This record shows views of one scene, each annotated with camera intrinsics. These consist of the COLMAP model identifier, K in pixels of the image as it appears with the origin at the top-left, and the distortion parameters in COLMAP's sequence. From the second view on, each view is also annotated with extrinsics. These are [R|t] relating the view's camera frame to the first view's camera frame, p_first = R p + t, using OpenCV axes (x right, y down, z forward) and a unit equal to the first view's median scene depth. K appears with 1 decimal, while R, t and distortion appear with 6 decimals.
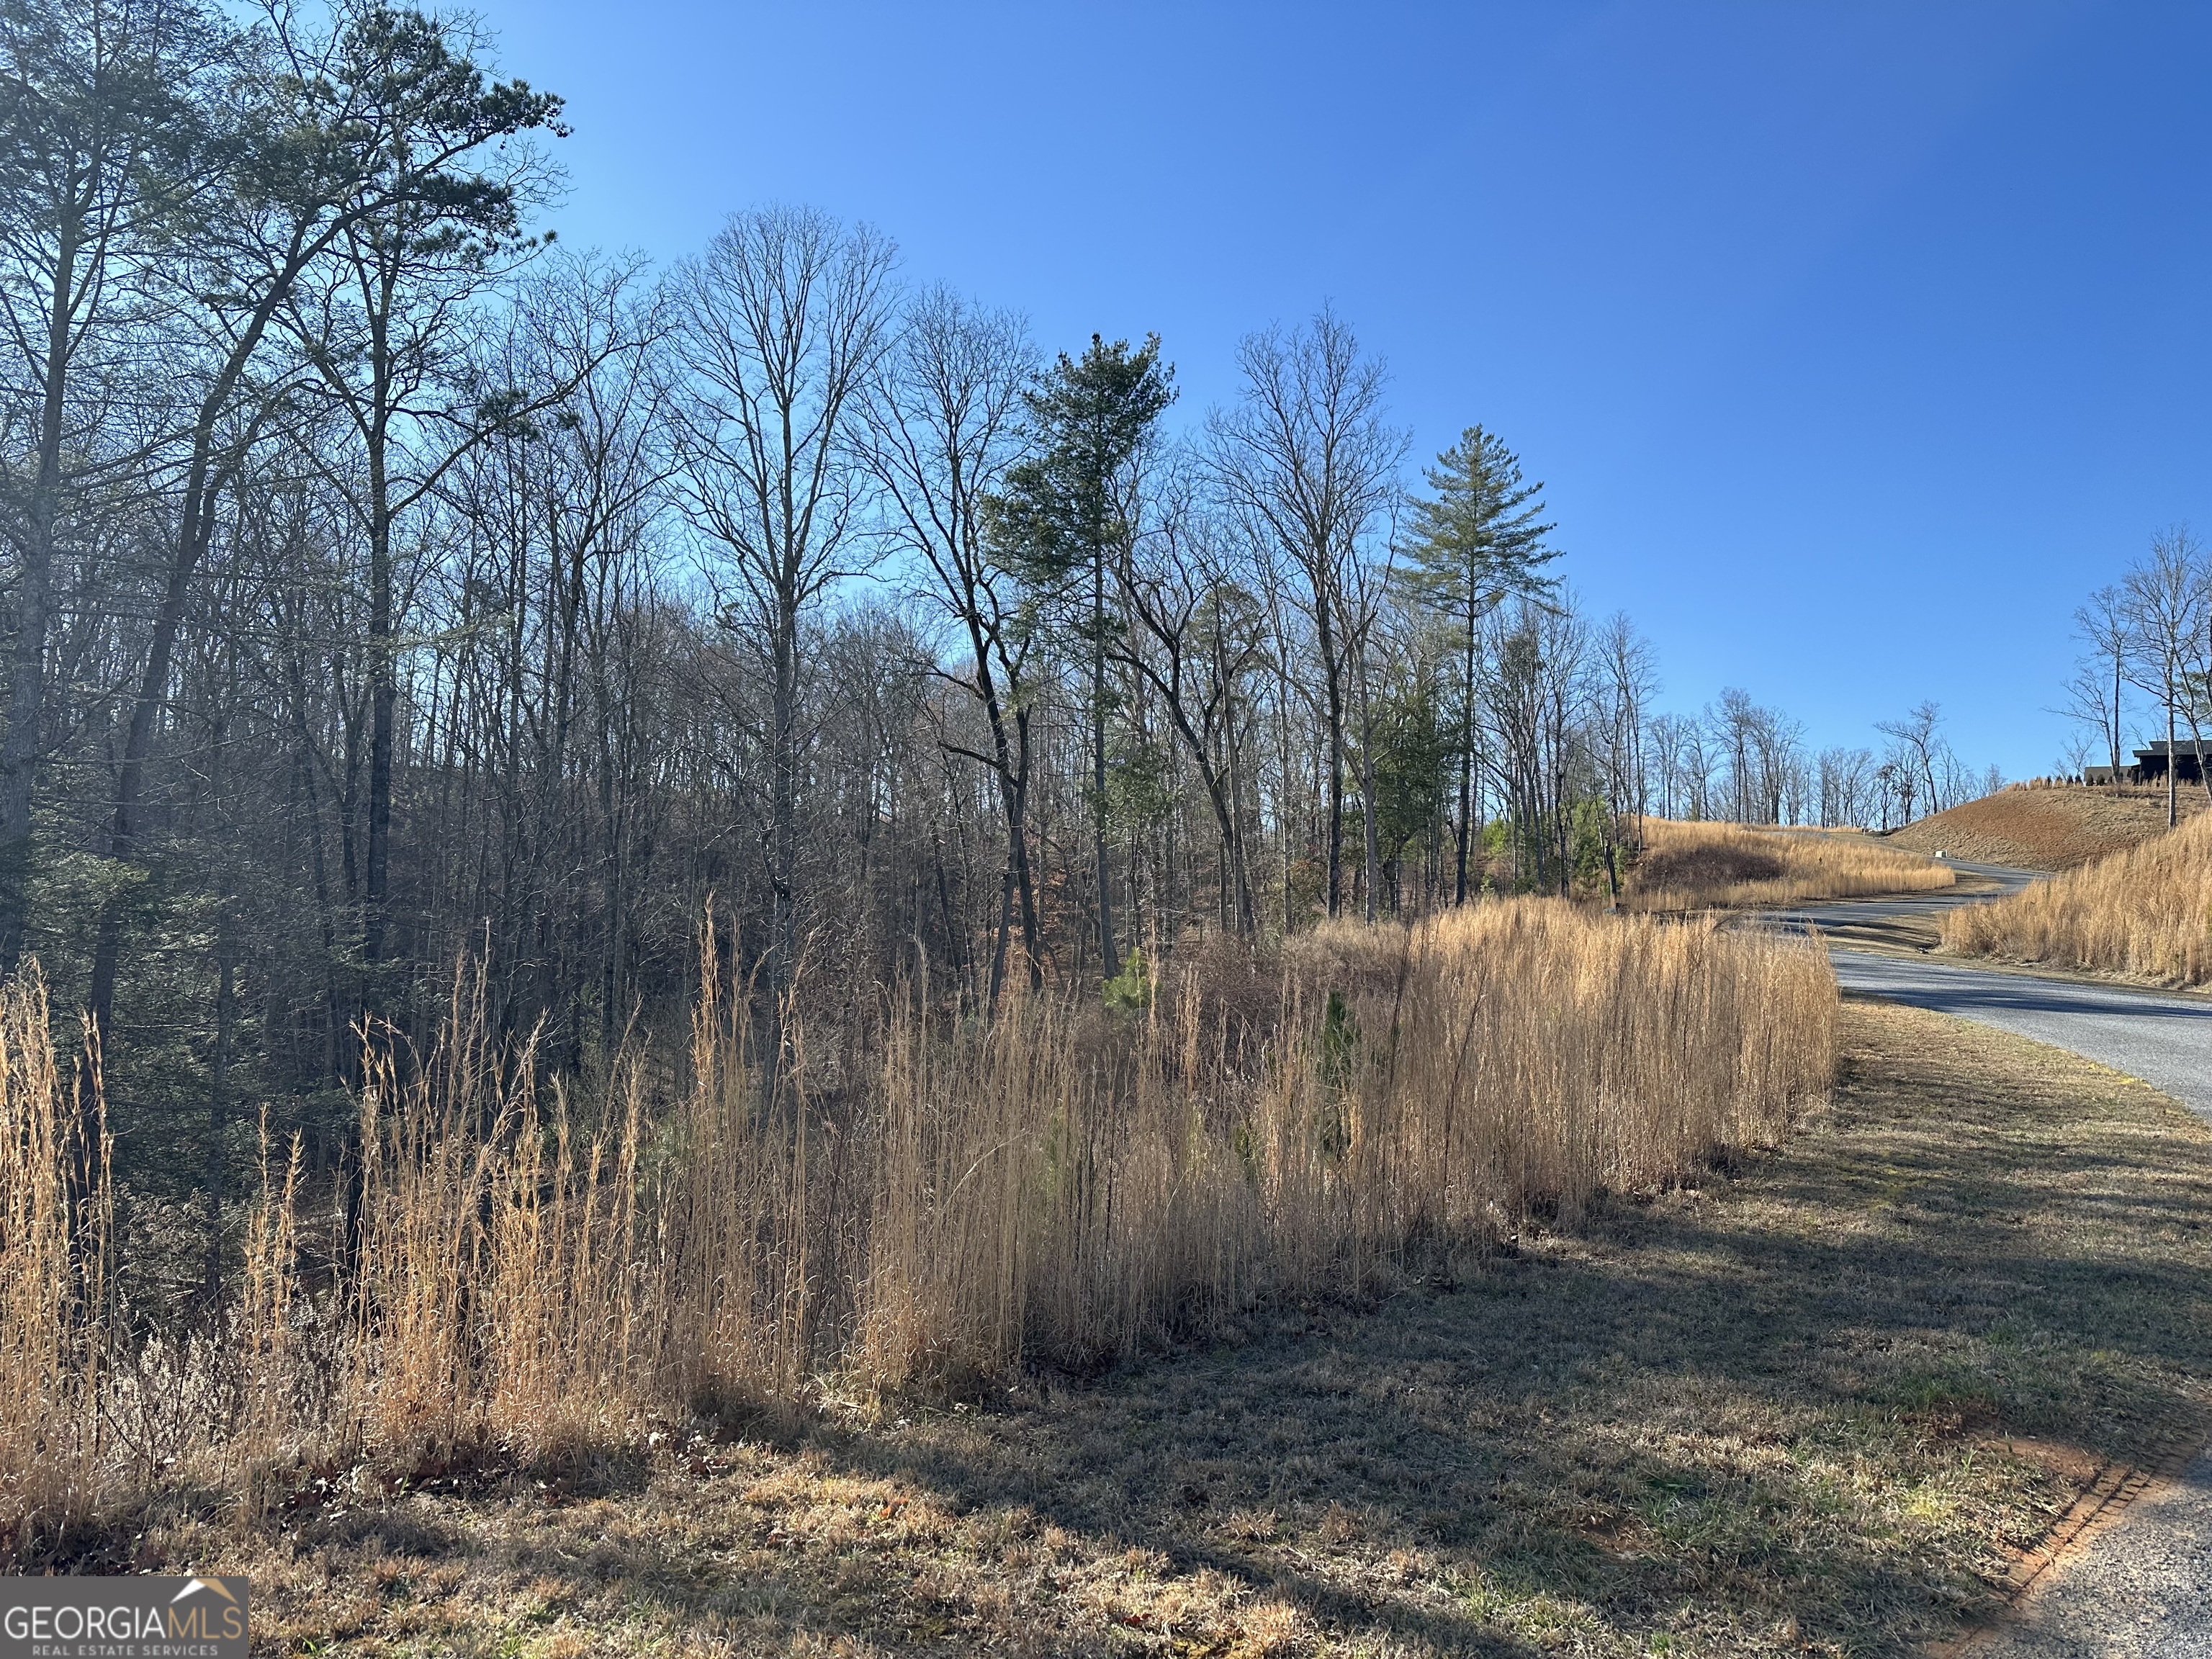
lens RADIAL K [[1500.7, 0, 1097.0], [0, 1500.7, 840.3], [0, 0, 1]] dist [0.037415, -0.059423]
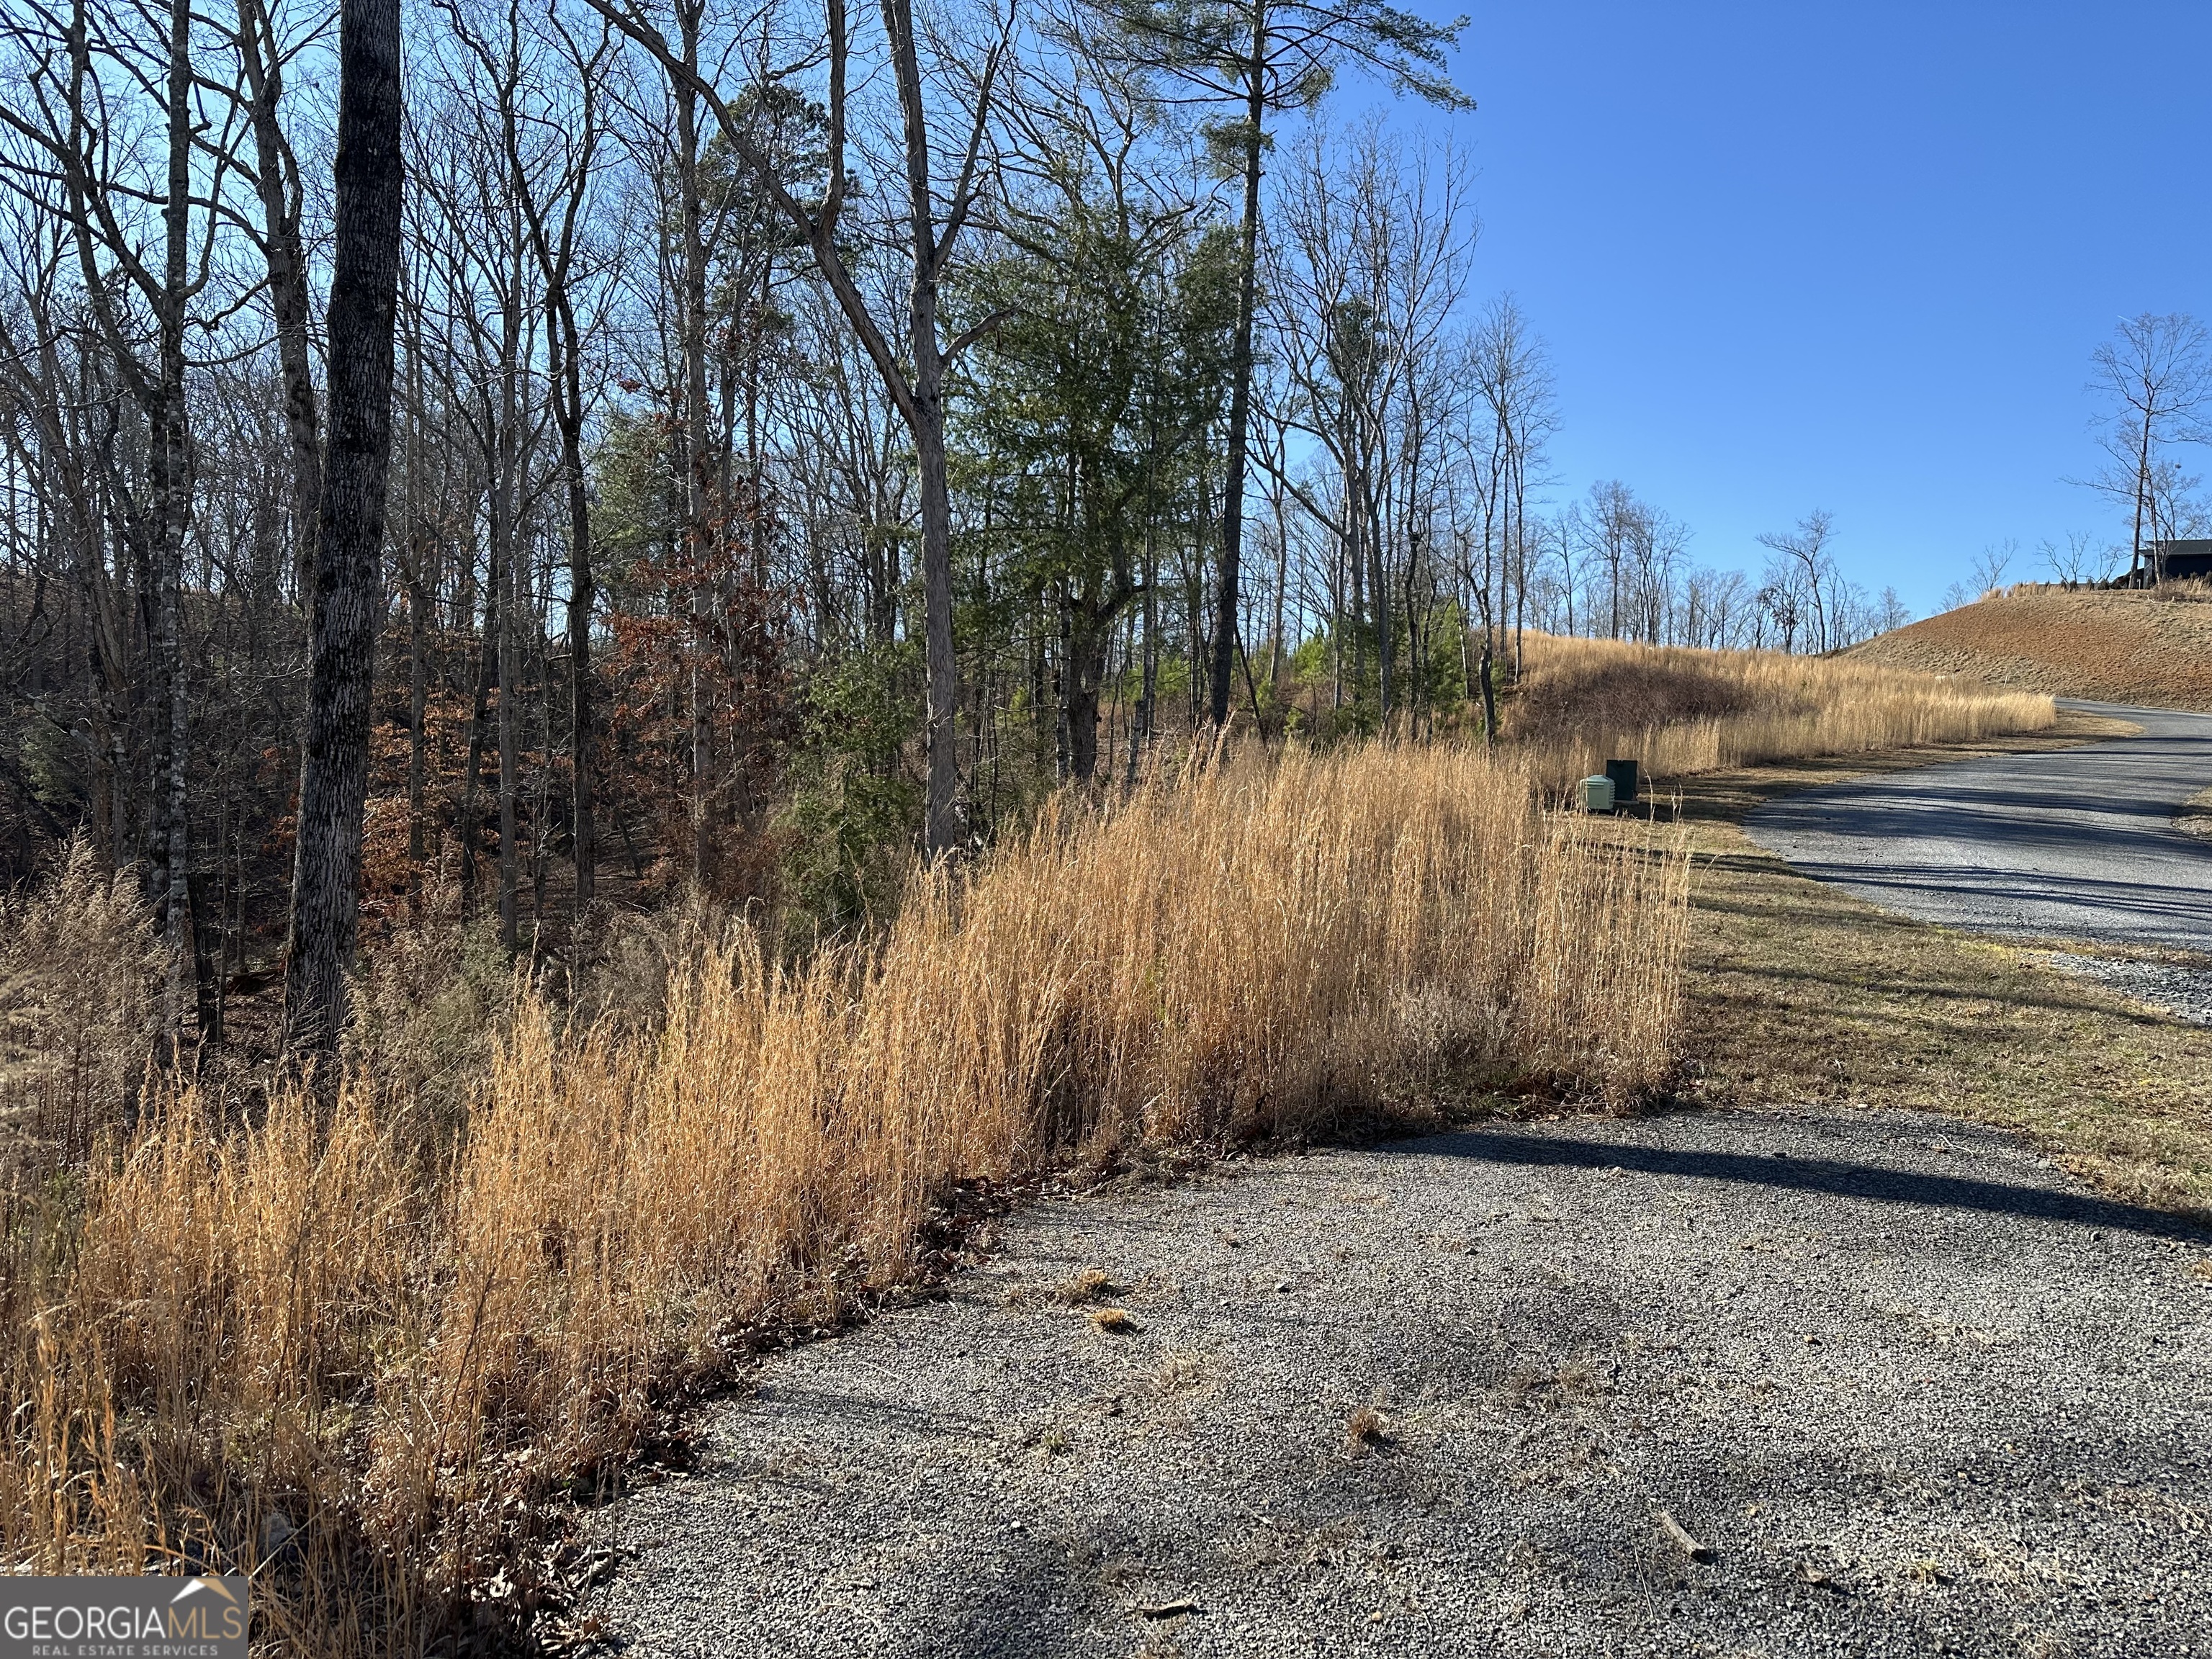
lens RADIAL K [[1500.7, 0, 1097.0], [0, 1500.7, 840.3], [0, 0, 1]] dist [0.037415, -0.059423]
pose [[0.993568, -0.004552, 0.113148, 0.089563], [-0.007222, 0.994610, 0.103435, 0.011245], [-0.113009, -0.103587, 0.988179, 0.321797]]
